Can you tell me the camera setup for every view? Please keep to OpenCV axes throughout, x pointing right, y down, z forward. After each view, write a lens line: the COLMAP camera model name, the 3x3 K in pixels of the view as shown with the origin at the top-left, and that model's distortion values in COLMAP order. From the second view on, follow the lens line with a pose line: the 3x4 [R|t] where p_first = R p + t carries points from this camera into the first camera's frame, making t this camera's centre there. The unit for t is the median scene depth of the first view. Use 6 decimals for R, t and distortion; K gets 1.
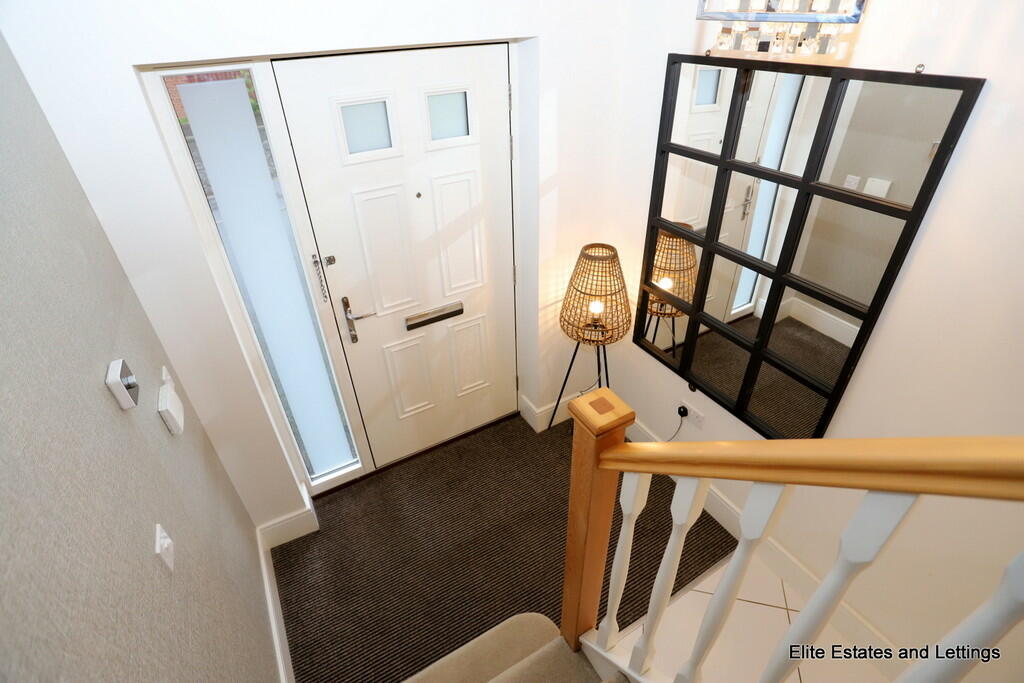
lens RADIAL K [[494.9, 0, 512.0], [0, 494.9, 341.5], [0, 0, 1]] dist [-0.048076, 0.000107]
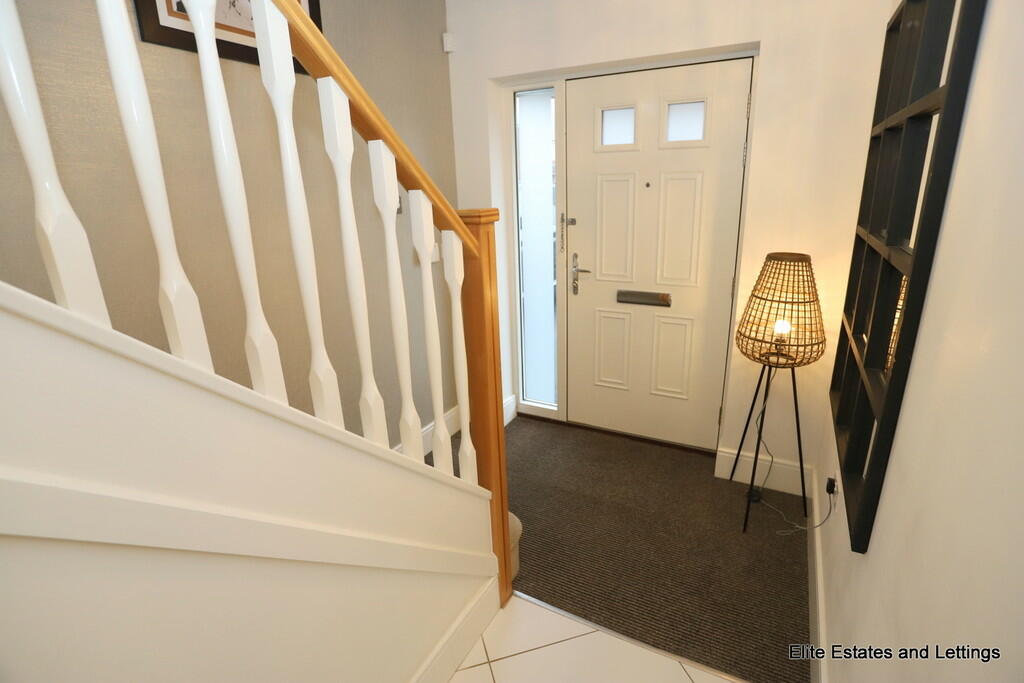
lens RADIAL K [[494.9, 0, 512.0], [0, 494.9, 341.5], [0, 0, 1]] dist [-0.048076, 0.000107]
pose [[0.511713, 0.259677, -0.818974, 0.631507], [-0.471091, 0.881962, -0.014699, 0.191934], [0.718487, 0.393333, 0.573643, 0.182965]]
